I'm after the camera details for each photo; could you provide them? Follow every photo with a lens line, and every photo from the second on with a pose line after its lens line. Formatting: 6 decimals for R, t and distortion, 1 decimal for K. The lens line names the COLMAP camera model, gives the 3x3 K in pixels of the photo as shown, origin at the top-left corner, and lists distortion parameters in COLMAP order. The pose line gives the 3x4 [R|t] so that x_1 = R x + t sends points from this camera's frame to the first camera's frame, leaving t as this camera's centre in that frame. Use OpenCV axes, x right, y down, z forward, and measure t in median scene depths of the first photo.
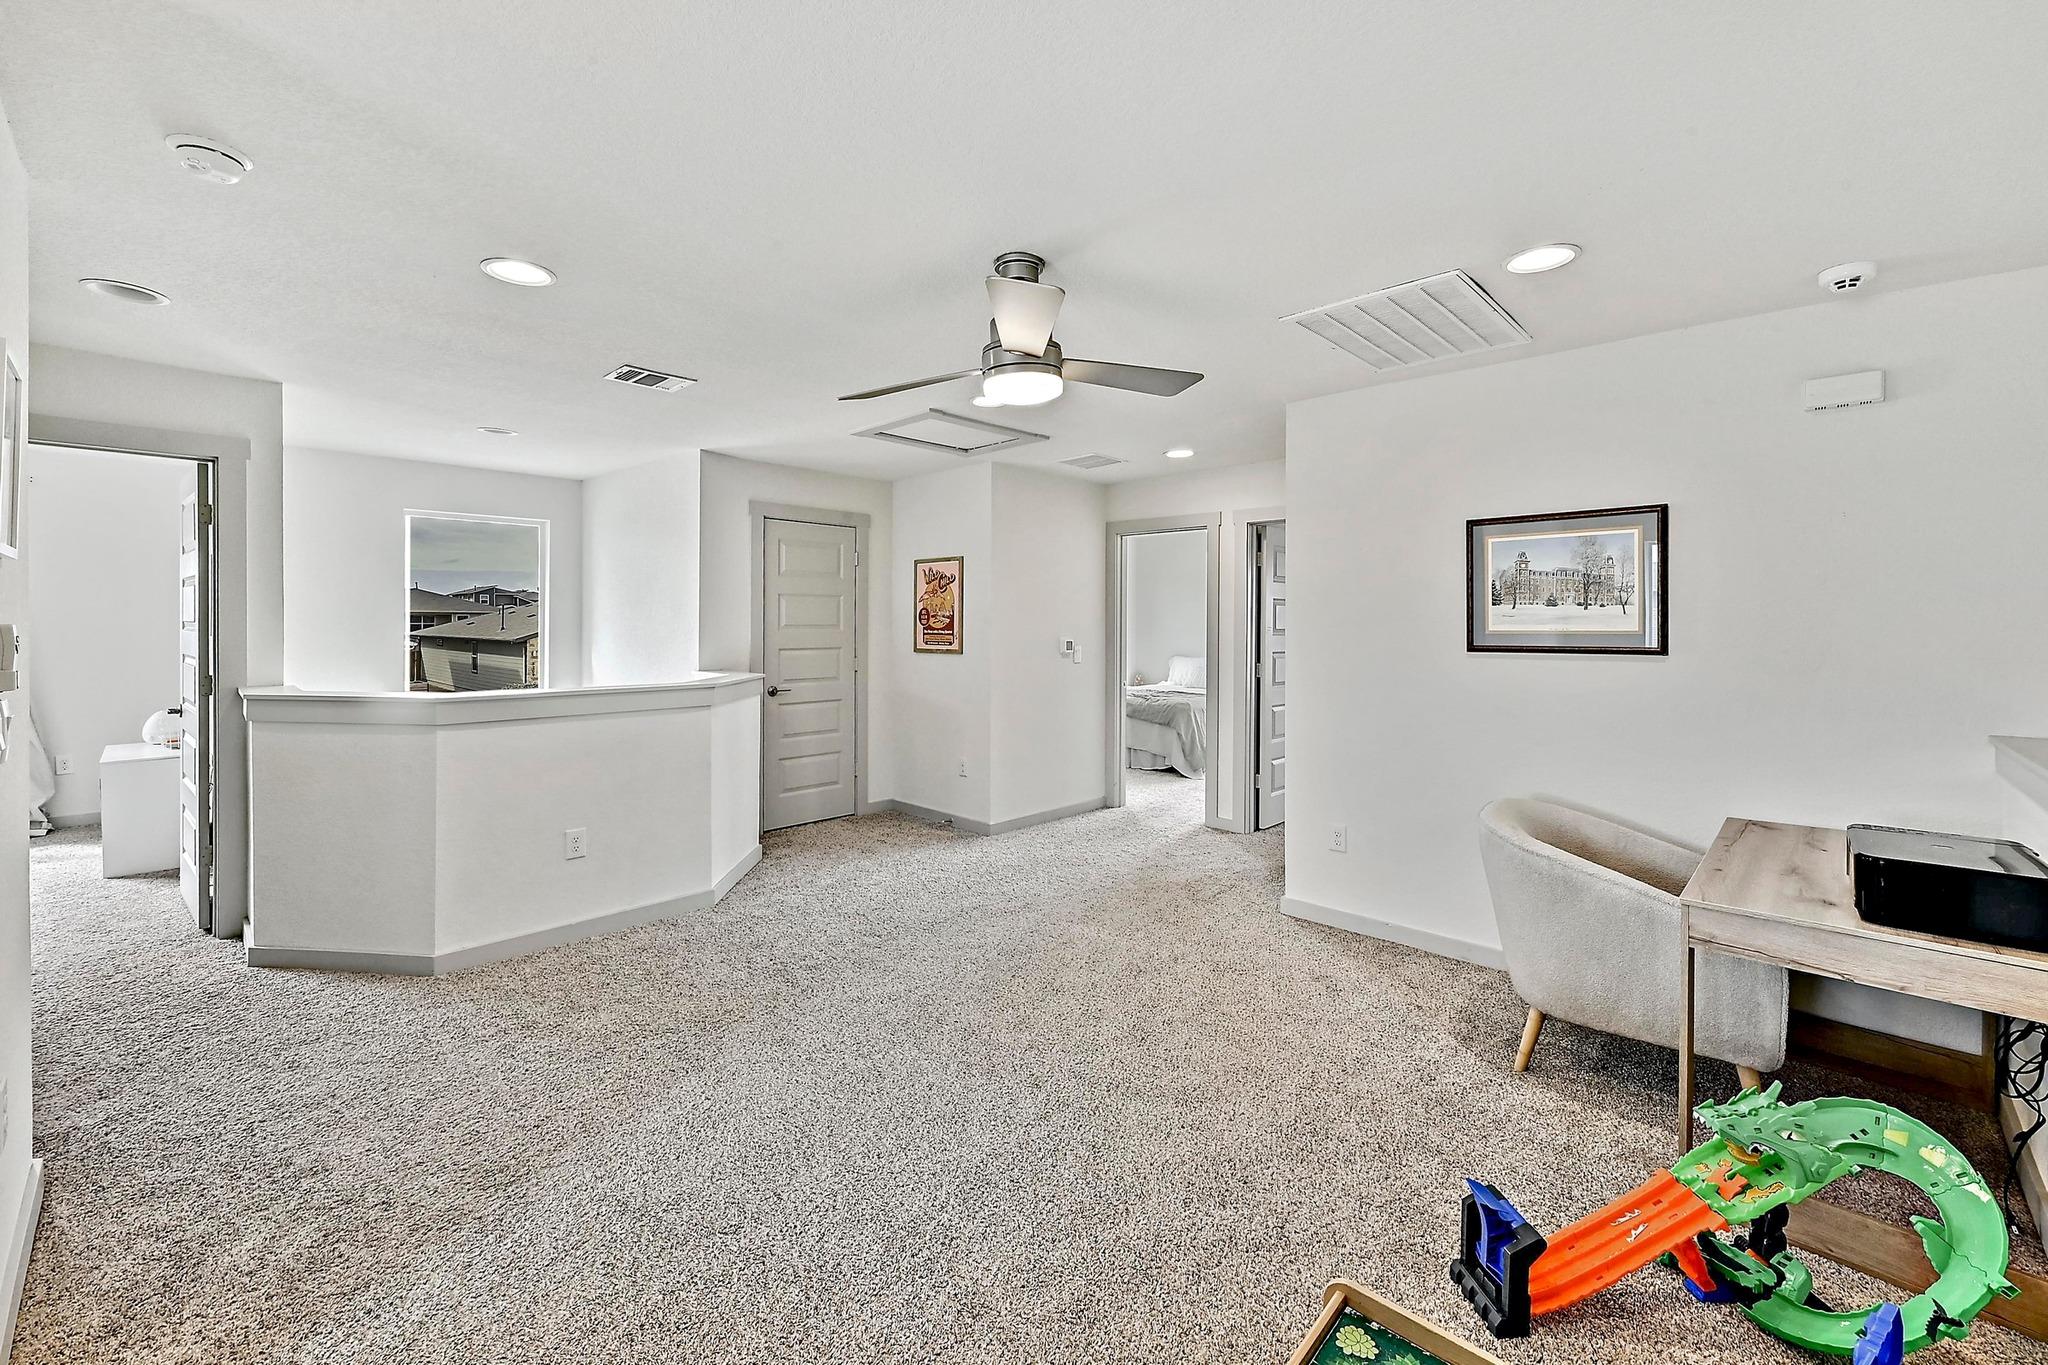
lens RADIAL K [[824.8, 0, 1025.1], [0, 824.8, 628.6], [0, 0, 1]] dist [0.000312, 0.000186]
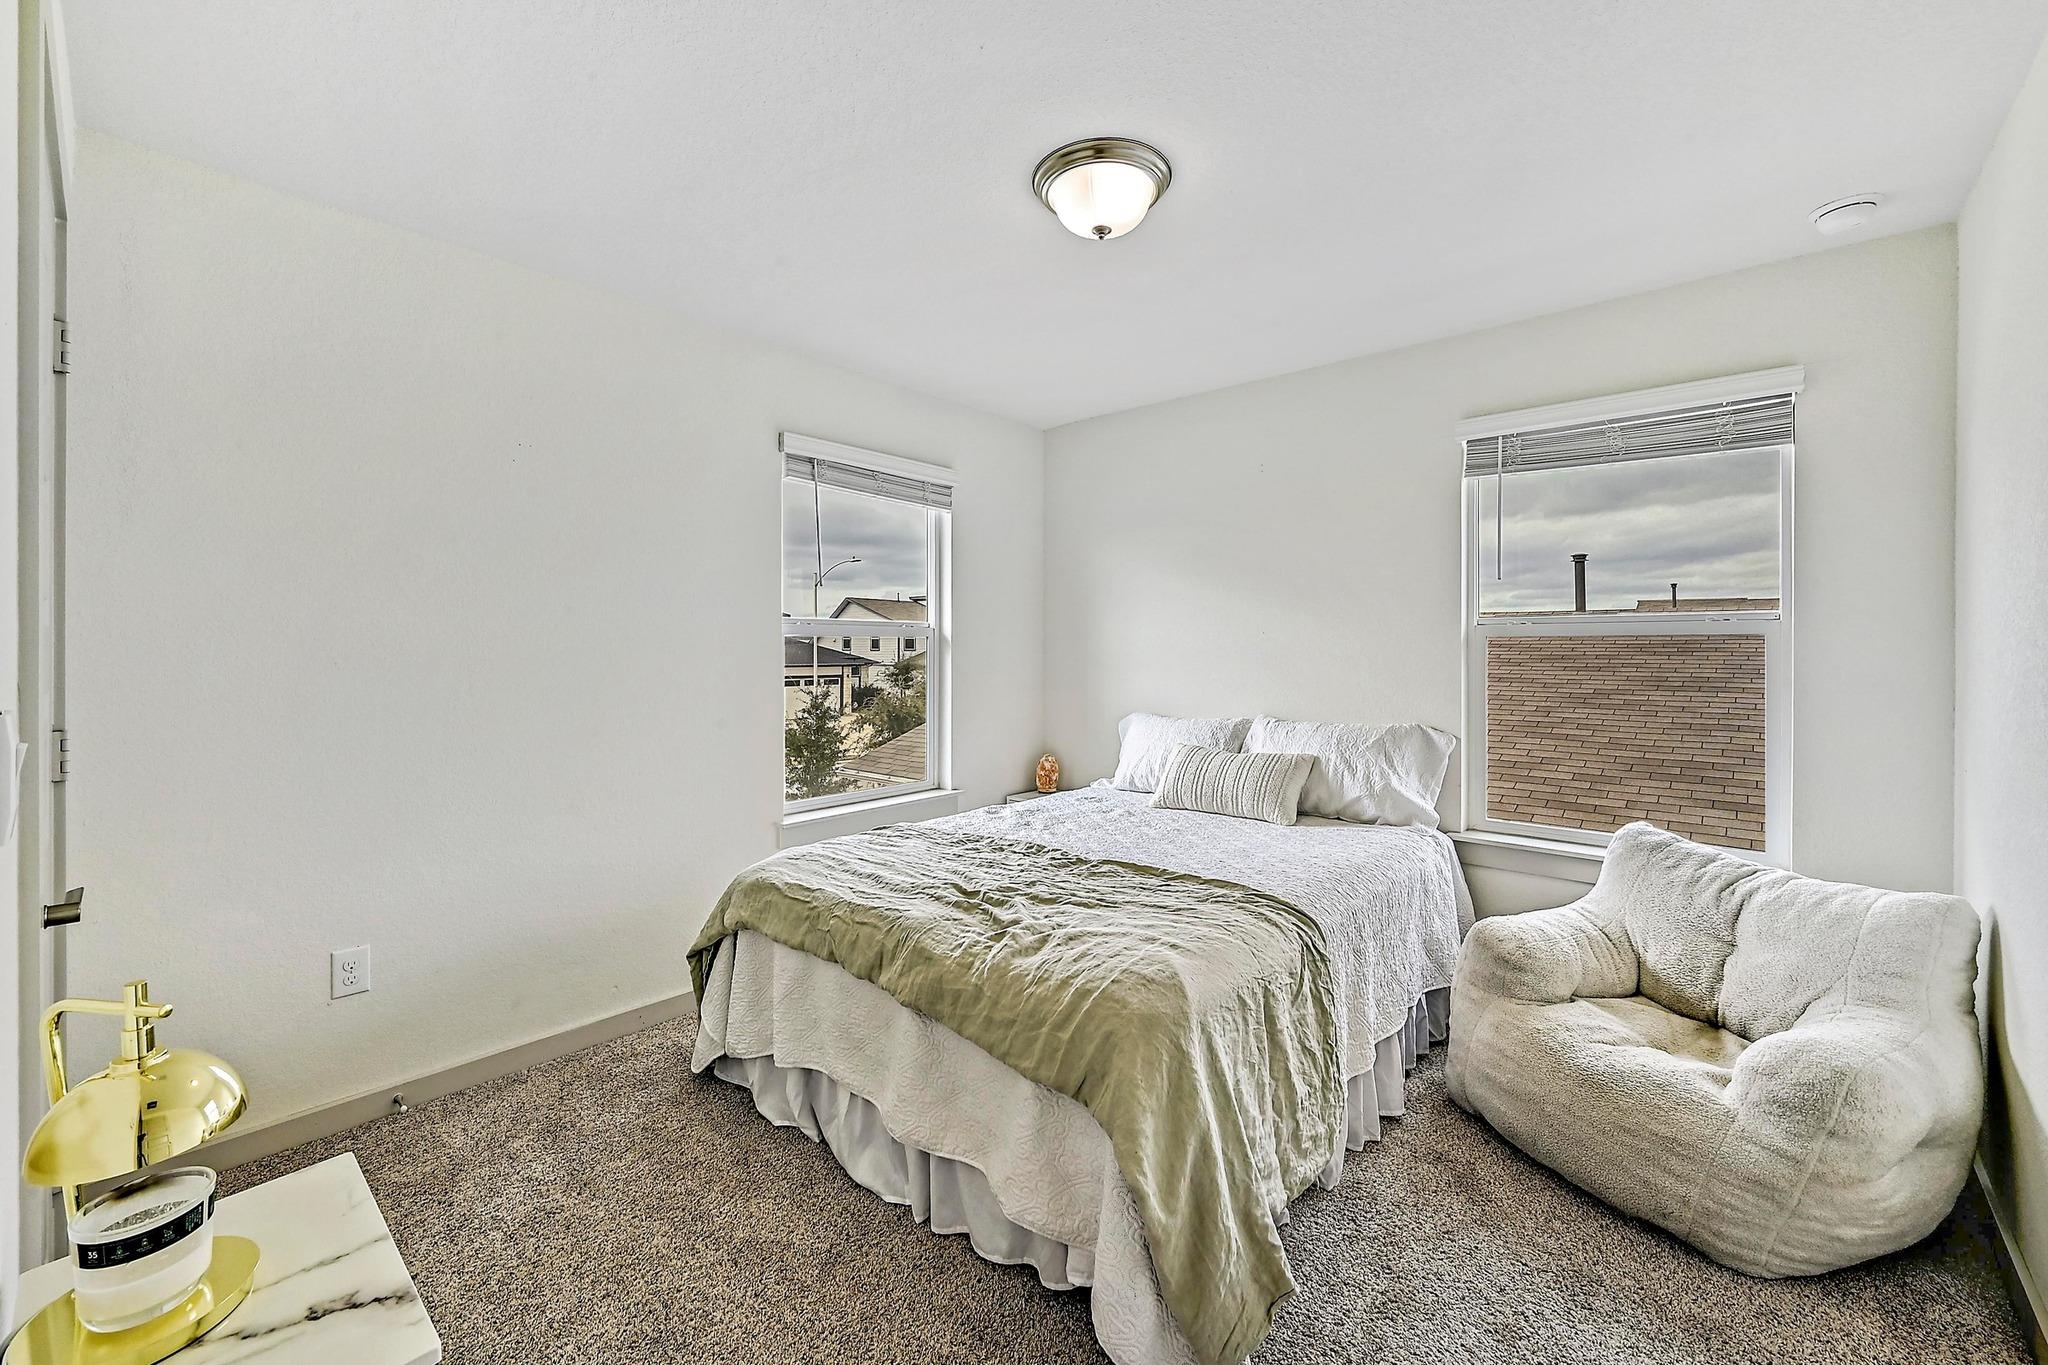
lens RADIAL K [[824.8, 0, 1025.1], [0, 824.8, 628.6], [0, 0, 1]] dist [0.000312, 0.000186]
pose [[0.999515, -0.004843, 0.030767, 0.155155], [0.005205, 0.999918, -0.011693, 0.002297], [-0.030708, 0.011847, 0.999458, 0.799405]]
